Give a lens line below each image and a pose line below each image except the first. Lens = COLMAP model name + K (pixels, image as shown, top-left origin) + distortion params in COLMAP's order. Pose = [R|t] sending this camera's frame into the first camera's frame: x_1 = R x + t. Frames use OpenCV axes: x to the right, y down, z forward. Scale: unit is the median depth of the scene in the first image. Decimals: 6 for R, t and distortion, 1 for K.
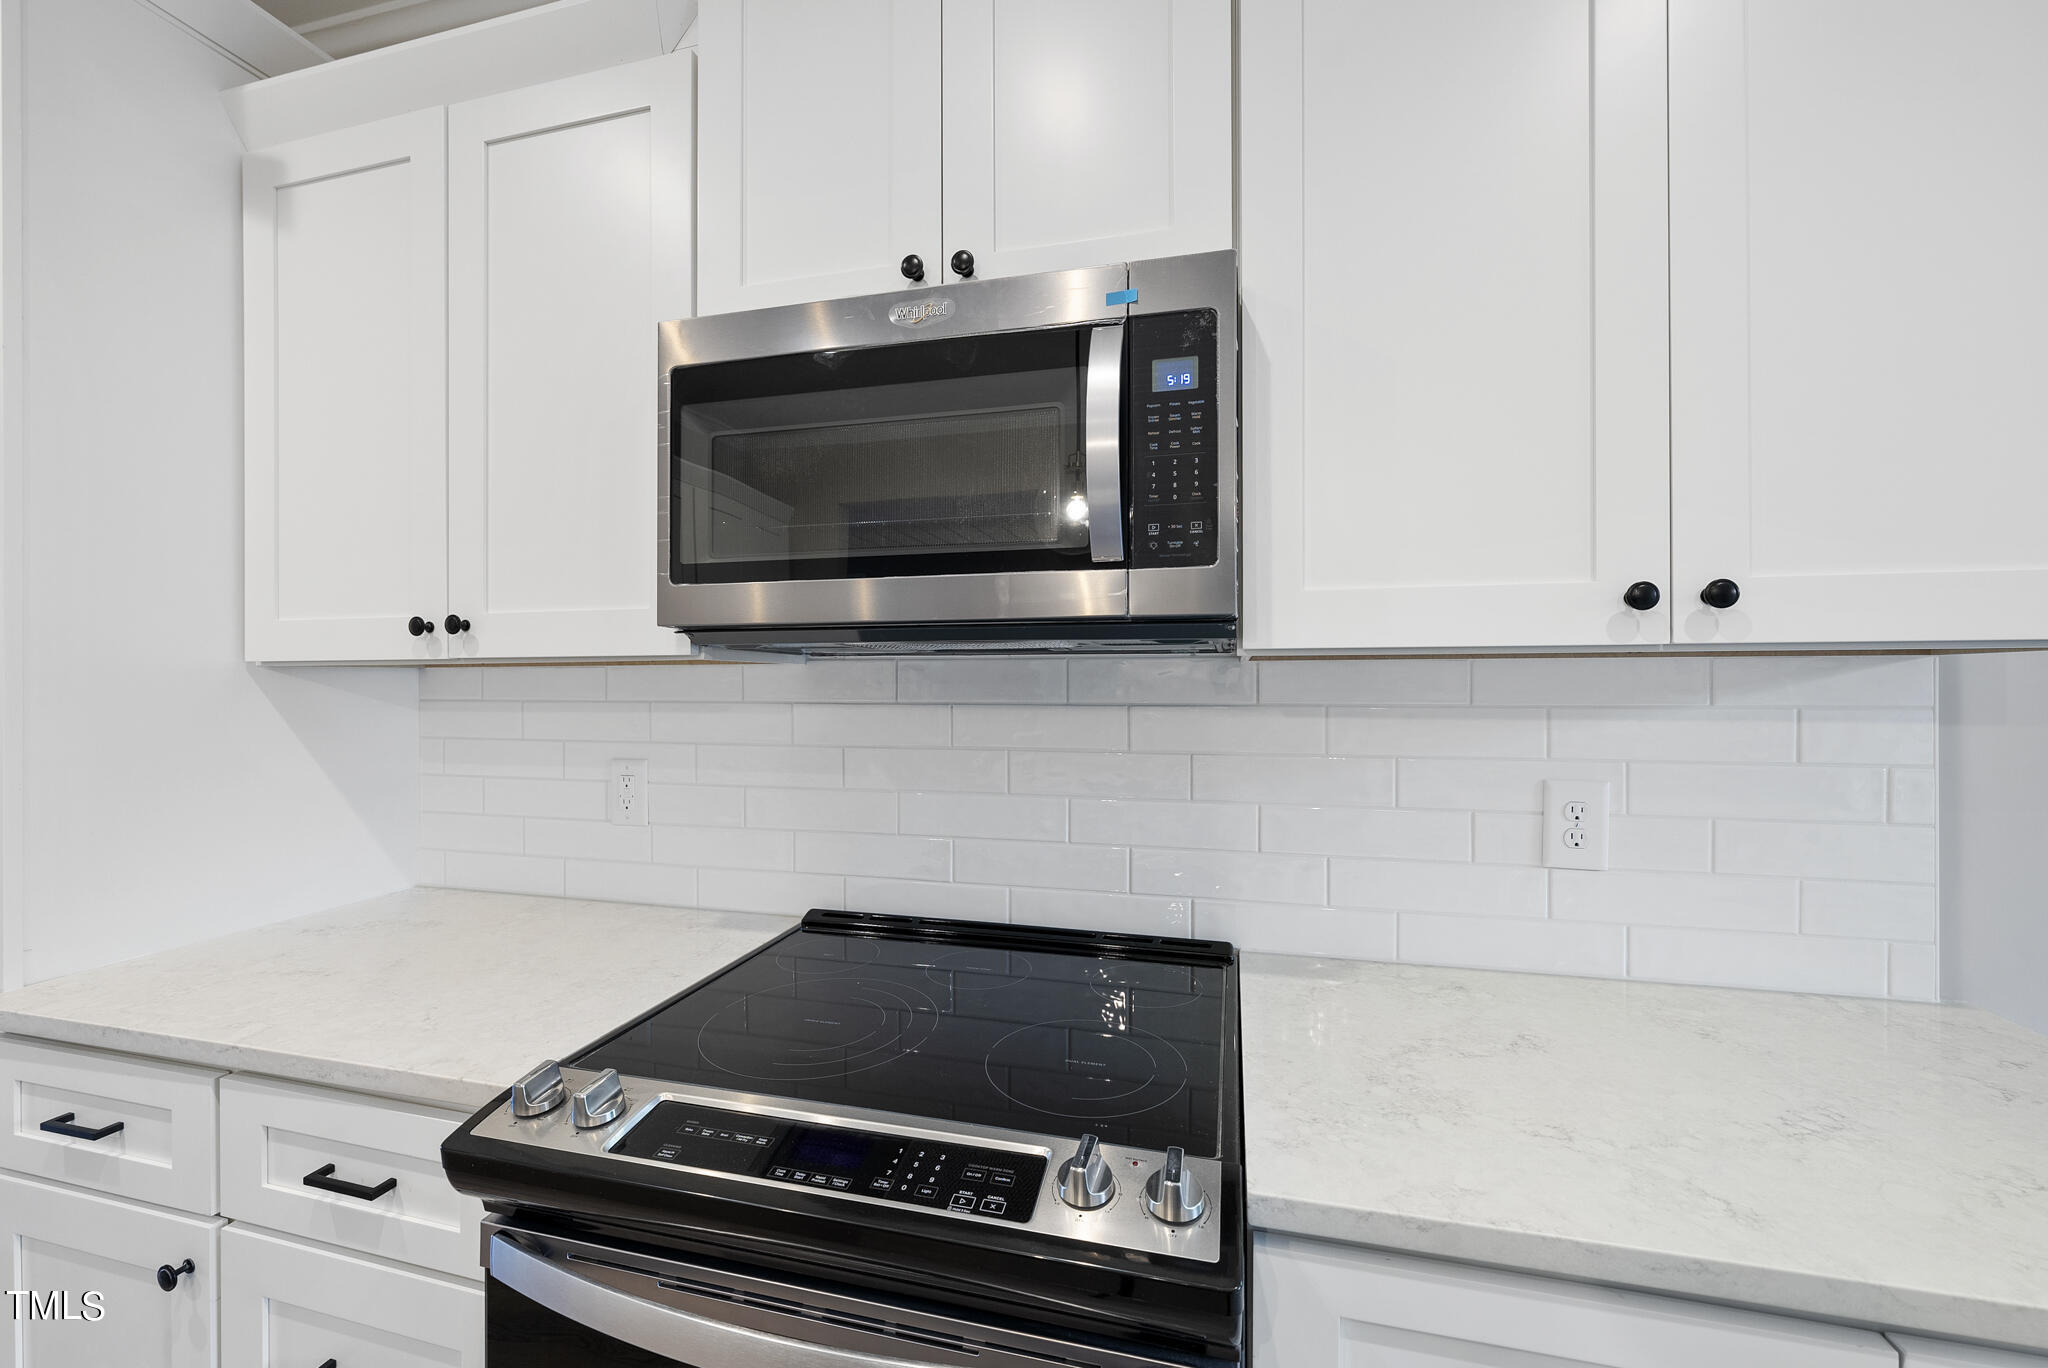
lens RADIAL K [[796.7, 0, 1023.8], [0, 796.7, 683.9], [0, 0, 1]] dist [0.001071, 0.000076]
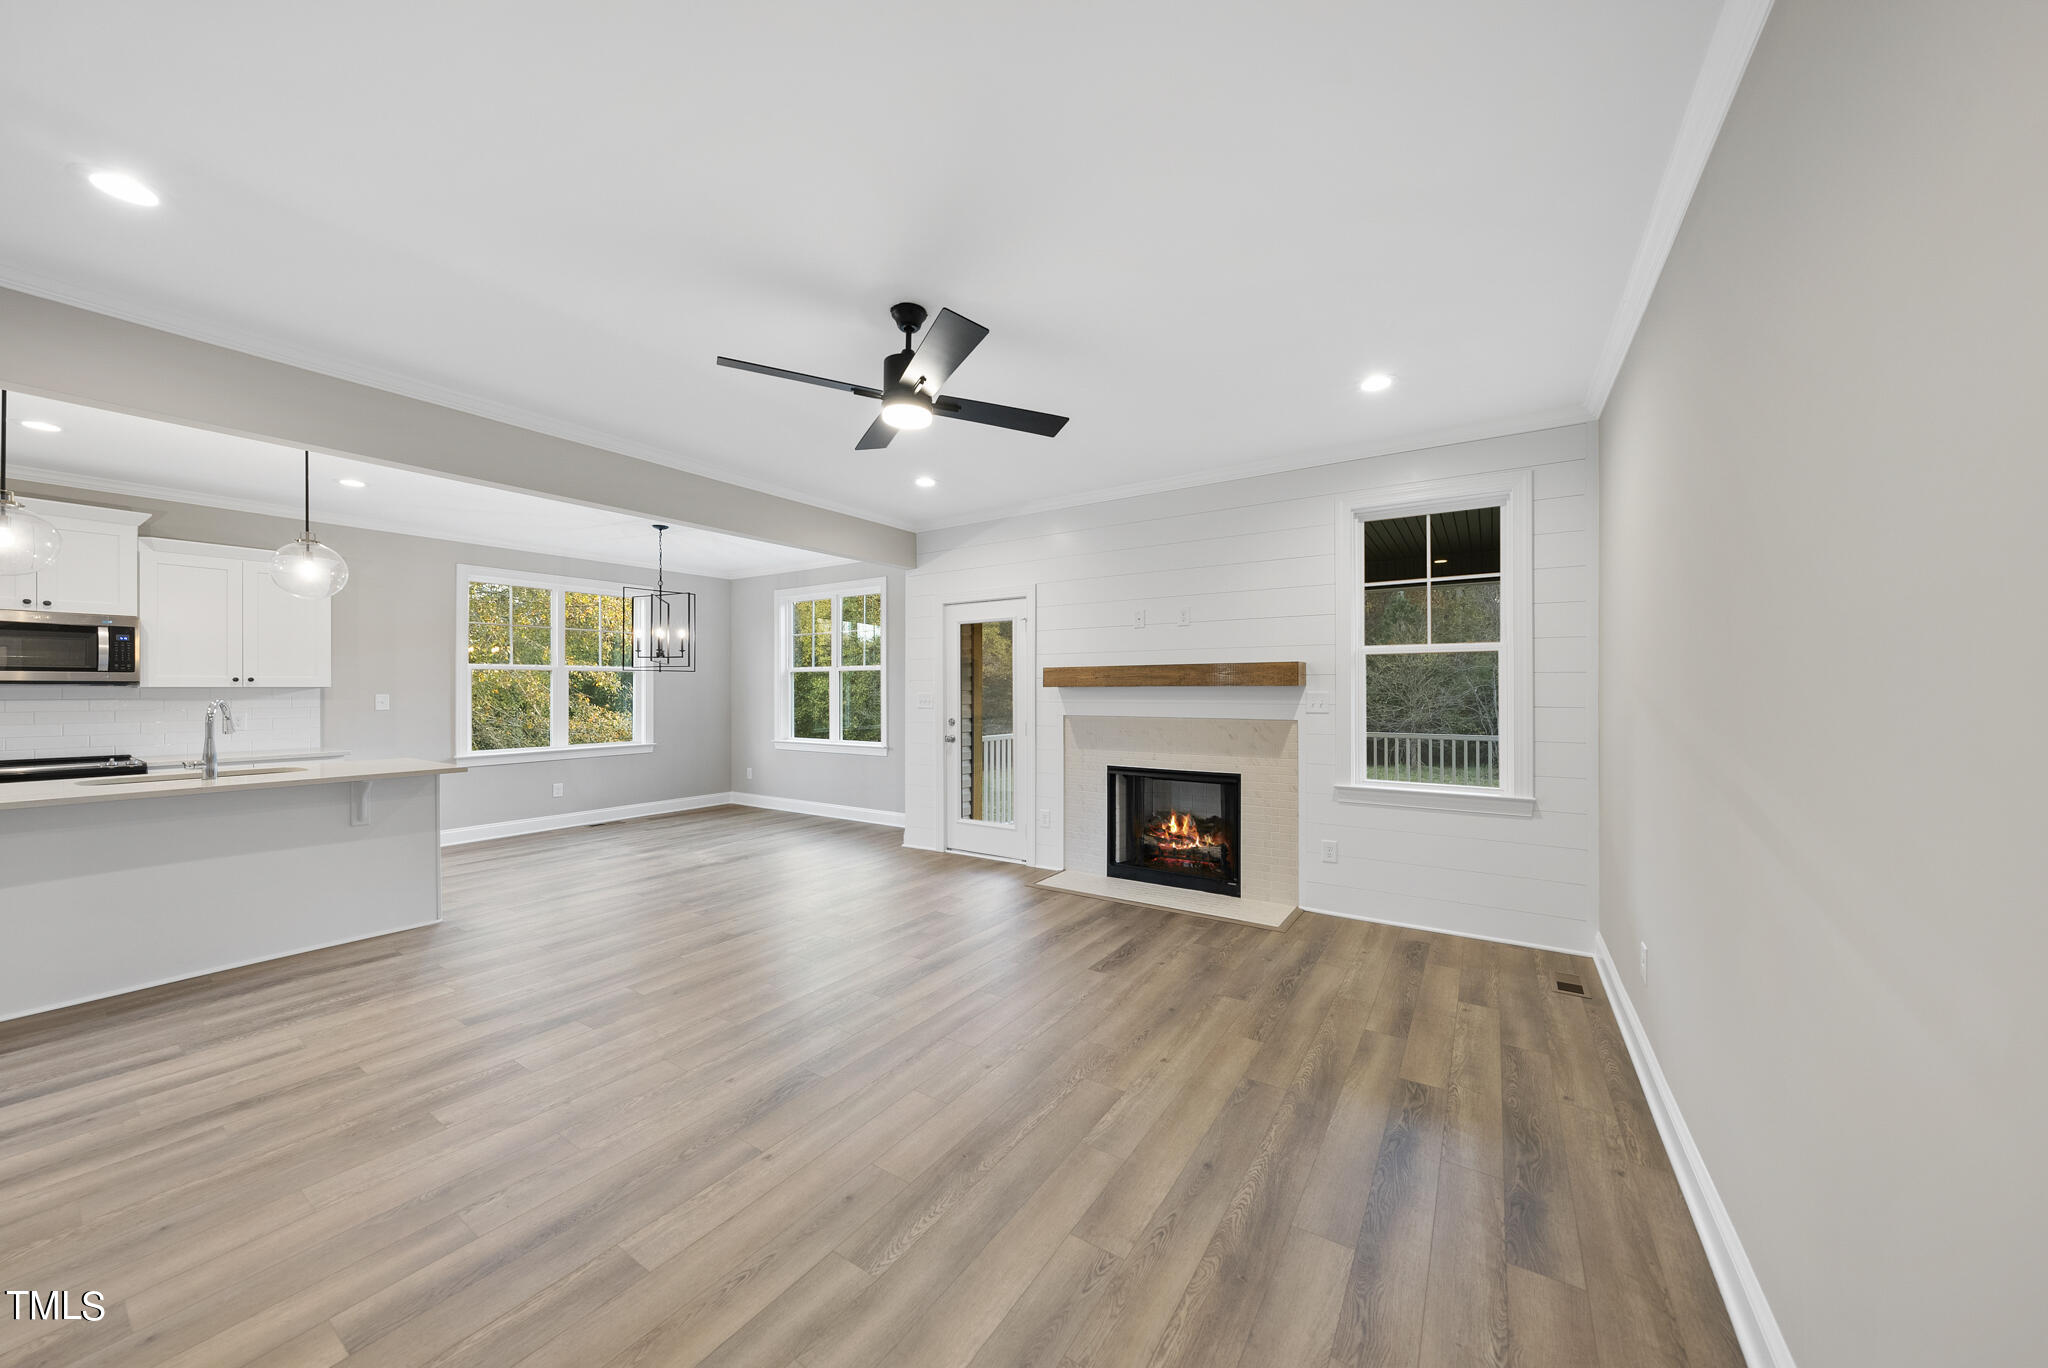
lens RADIAL K [[700.3, 0, 1027.5], [0, 700.3, 684.8], [0, 0, 1]] dist [-0.003733, -0.000021]
pose [[0.330930, 0.007139, 0.943628, -1.893440], [0.002660, 0.999960, -0.008498, -0.002823], [-0.943652, 0.005322, 0.330898, -5.396574]]
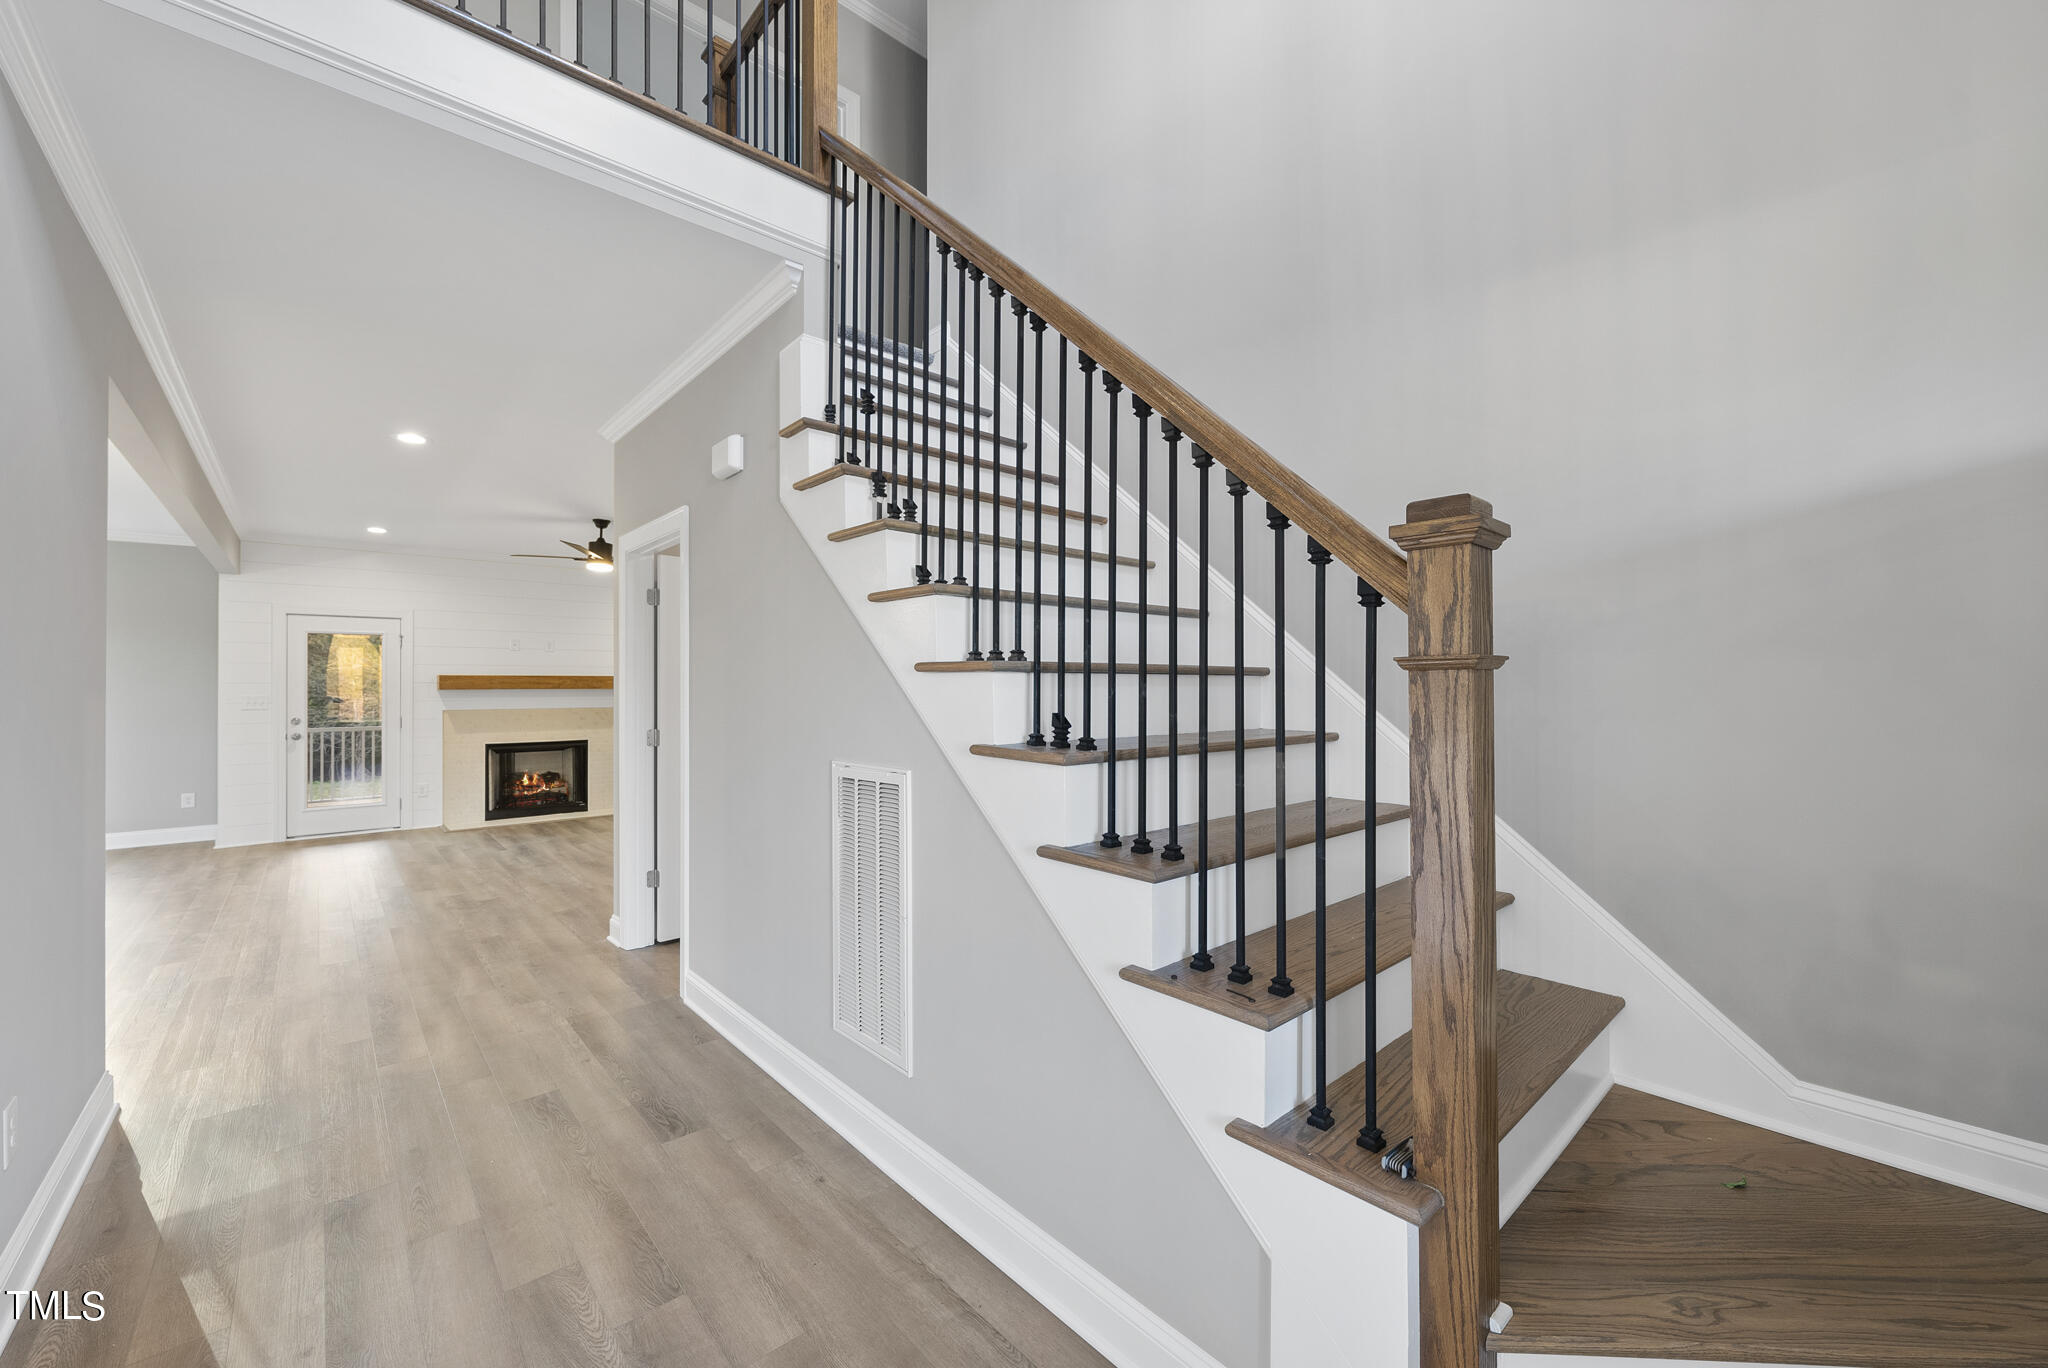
lens RADIAL K [[811.4, 0, 1025.6], [0, 811.4, 682.3], [0, 0, 1]] dist [0.001243, 0.000064]
pose [[-0.821195, 0.010478, 0.570552, -5.873017], [0.007261, 0.999942, -0.007912, 0.006379], [-0.570602, -0.002355, -0.821223, -1.052955]]
